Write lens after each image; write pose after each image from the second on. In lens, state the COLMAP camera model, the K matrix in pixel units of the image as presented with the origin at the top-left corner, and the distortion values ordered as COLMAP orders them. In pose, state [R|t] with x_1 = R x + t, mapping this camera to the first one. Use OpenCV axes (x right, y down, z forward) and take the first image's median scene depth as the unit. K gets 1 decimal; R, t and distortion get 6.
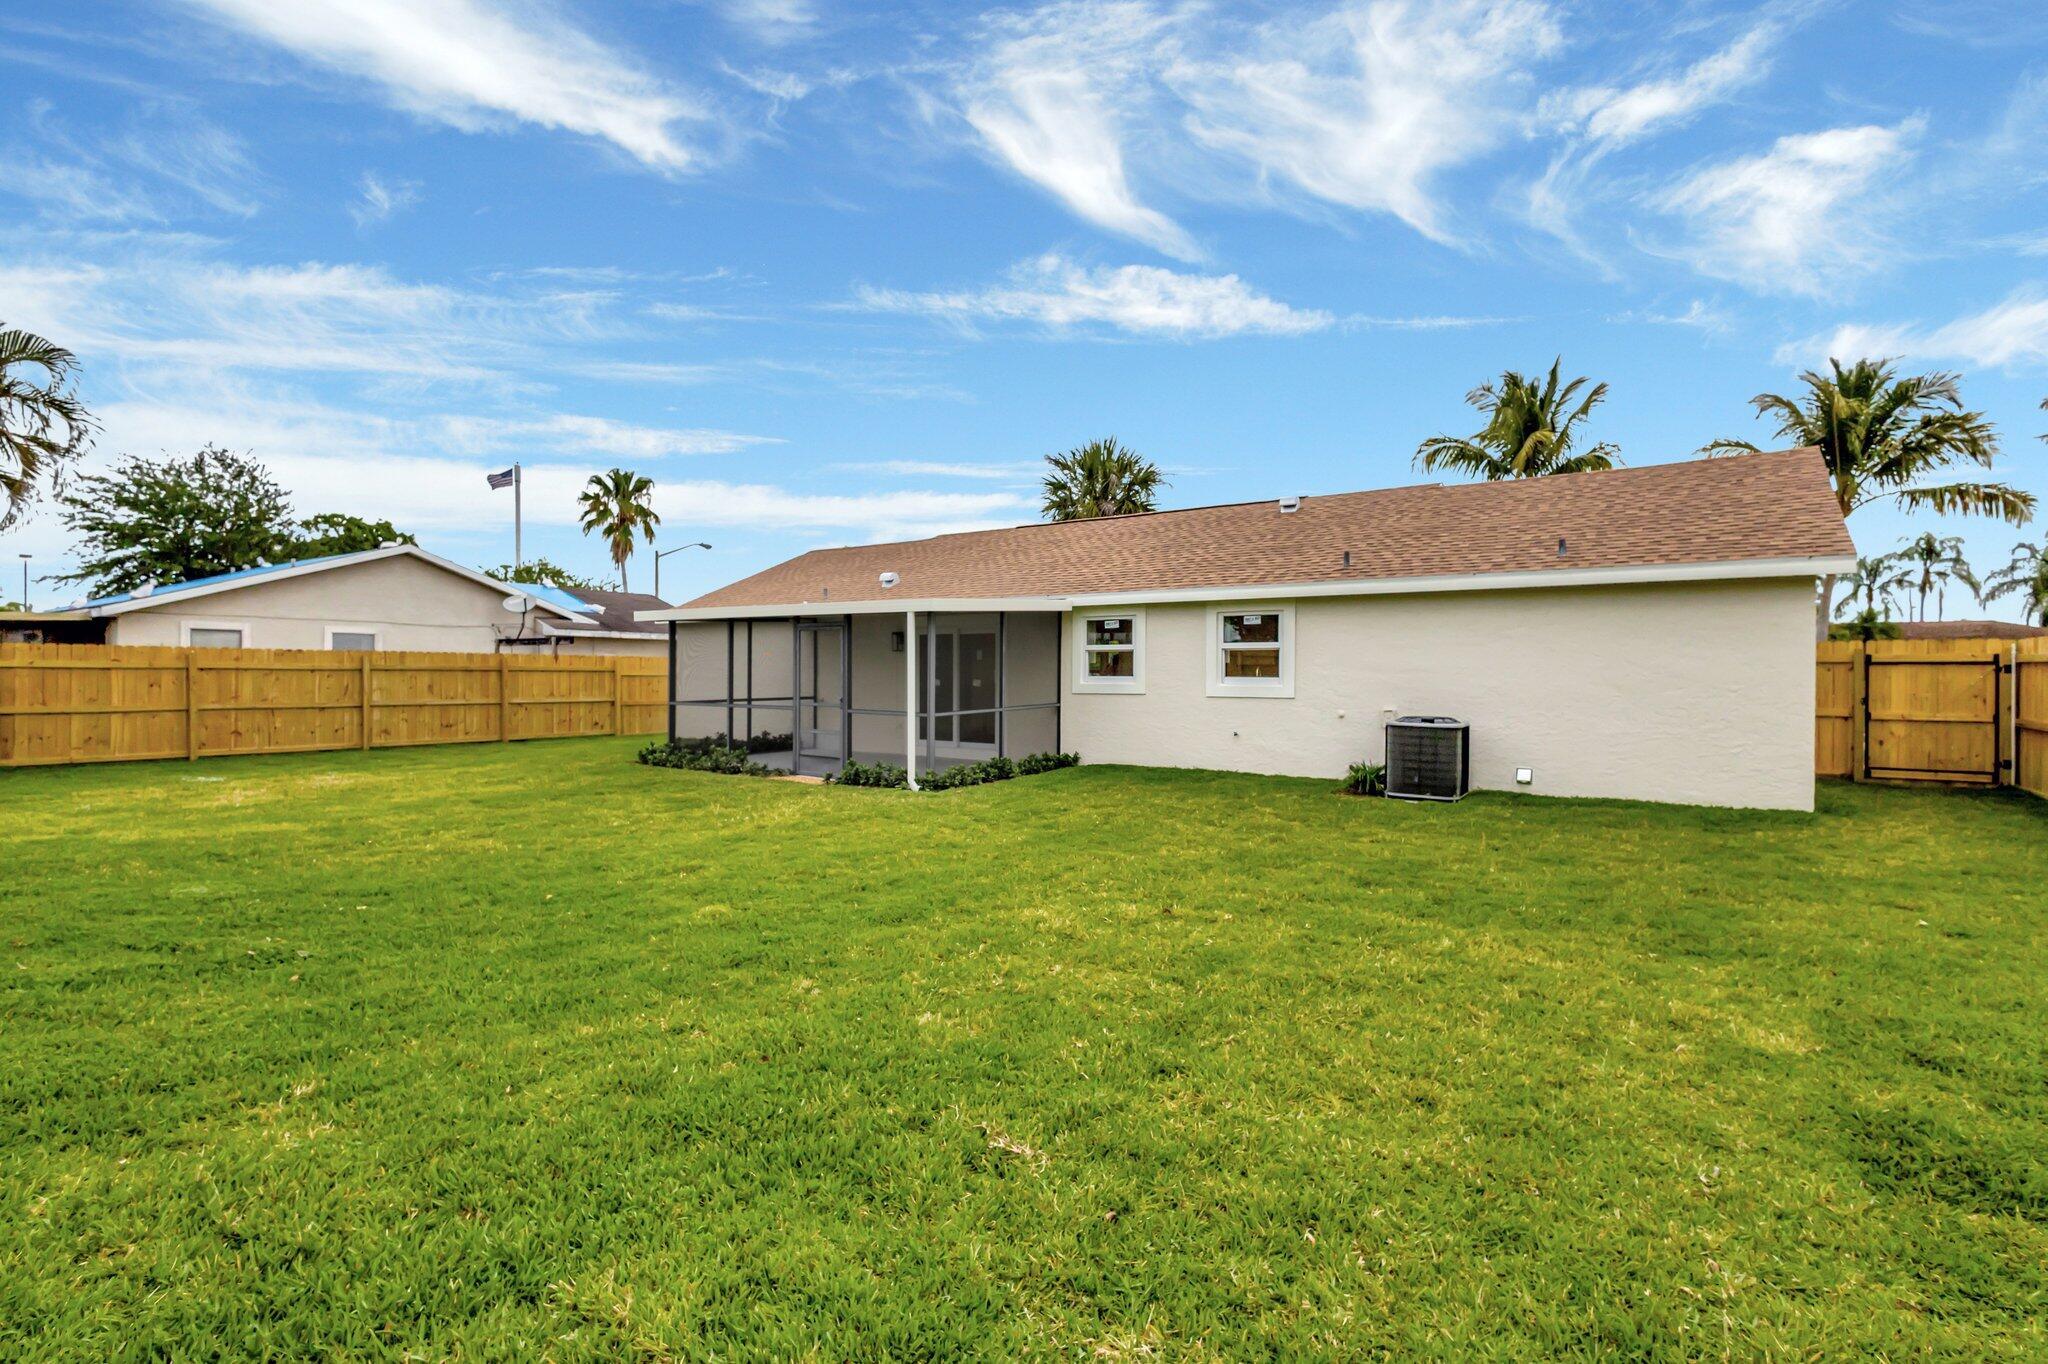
lens RADIAL K [[941.3, 0, 1014.5], [0, 941.3, 676.8], [0, 0, 1]] dist [0.007662, -0.000305]
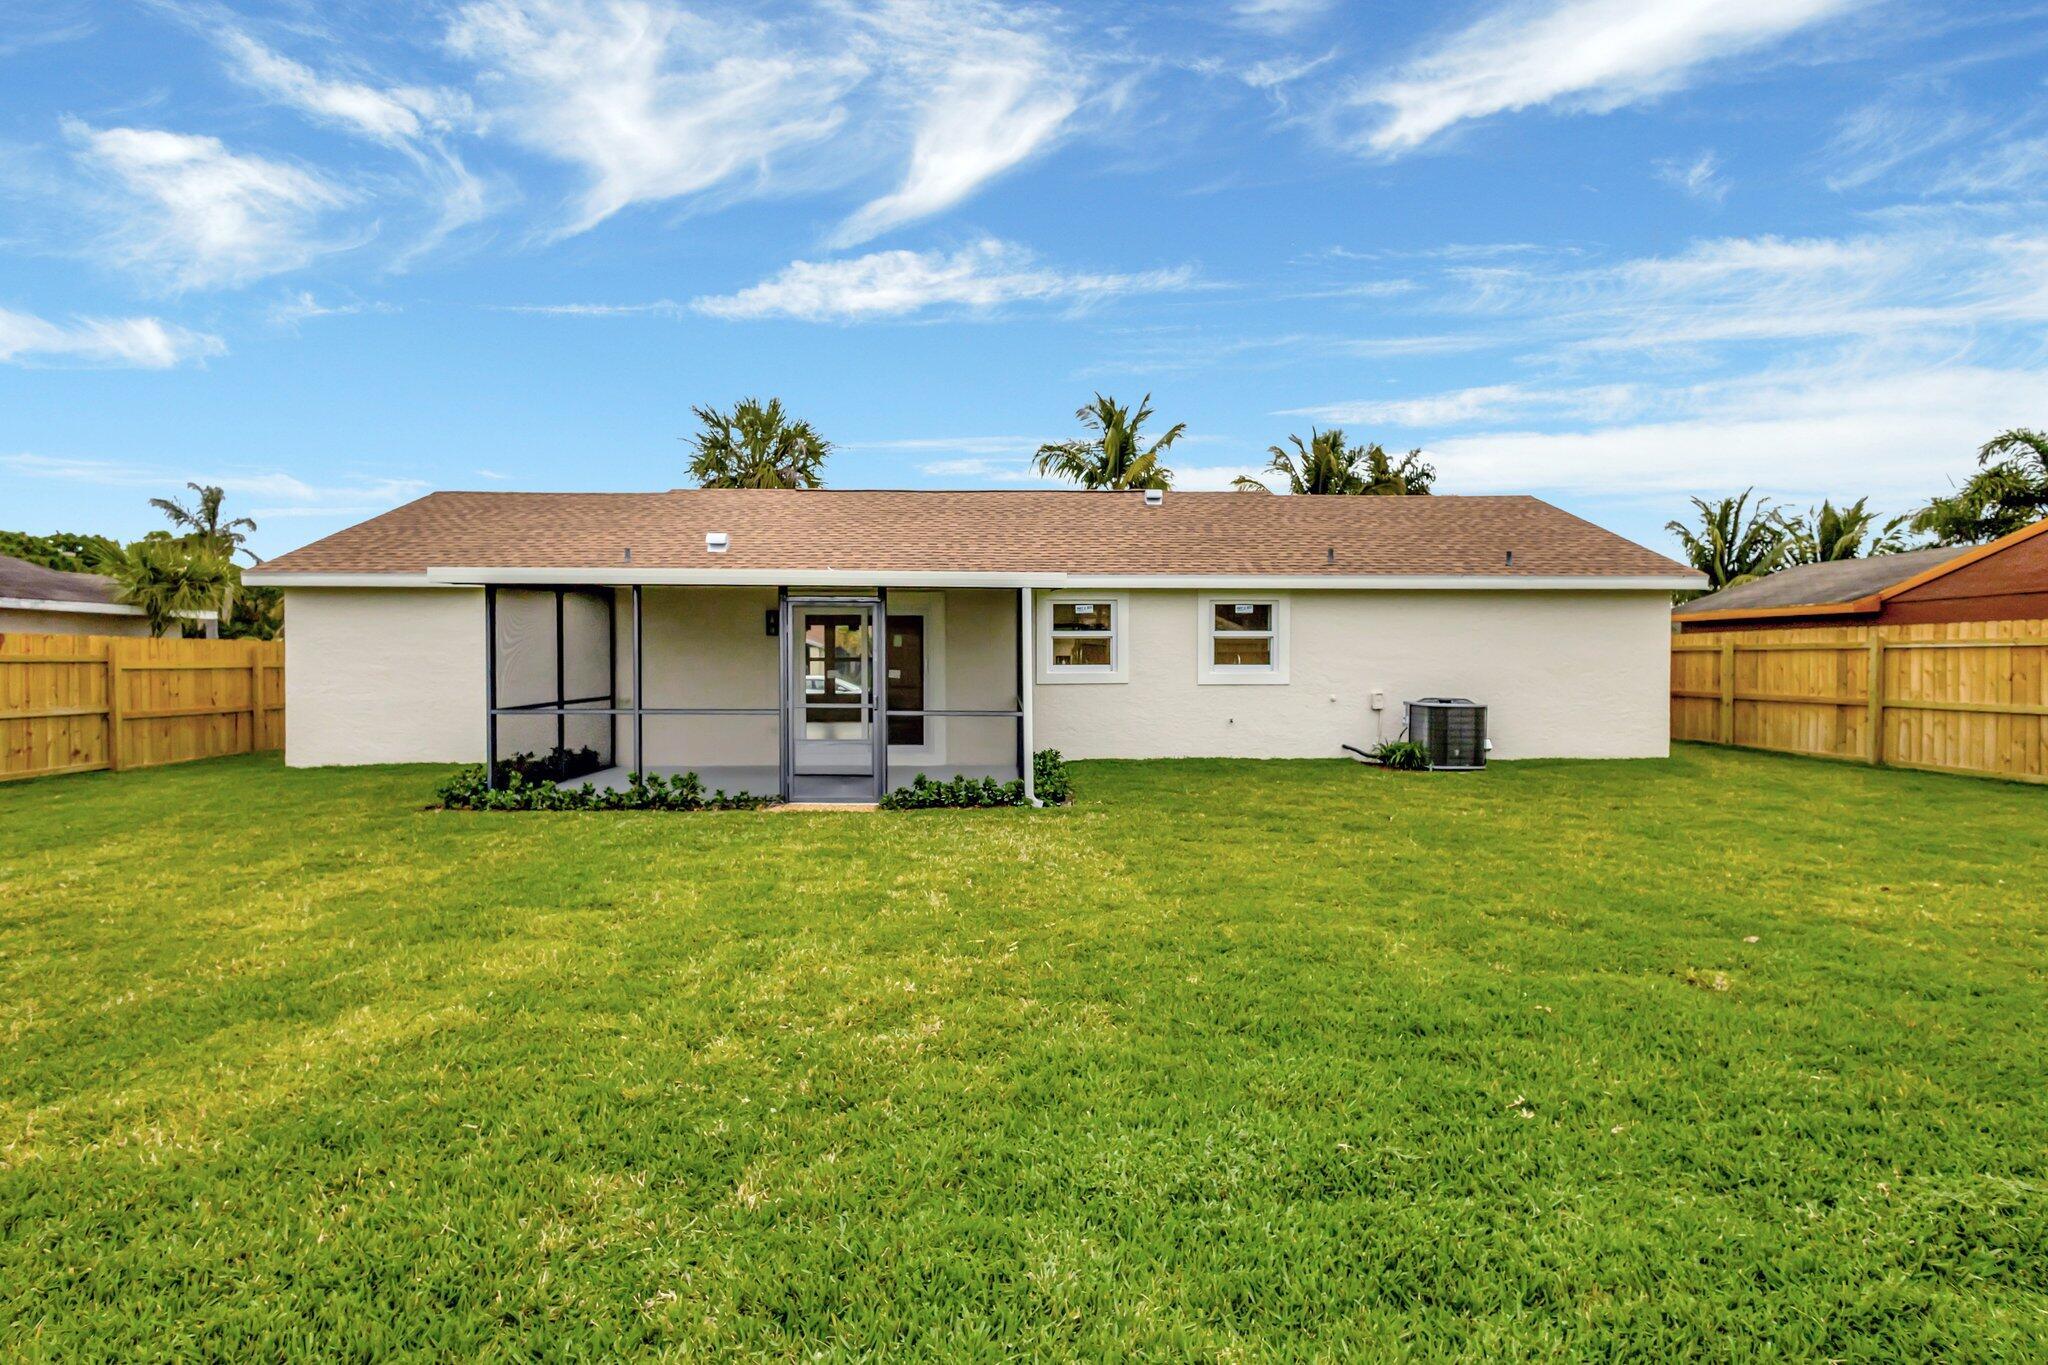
lens RADIAL K [[930.7, 0, 1031.5], [0, 930.7, 678.5], [0, 0, 1]] dist [0.003225, 0.000336]
pose [[0.809208, -0.017411, 0.587264, -0.484846], [0.006799, 0.999771, 0.020272, -0.006098], [-0.587483, -0.012411, 0.809141, 0.289127]]
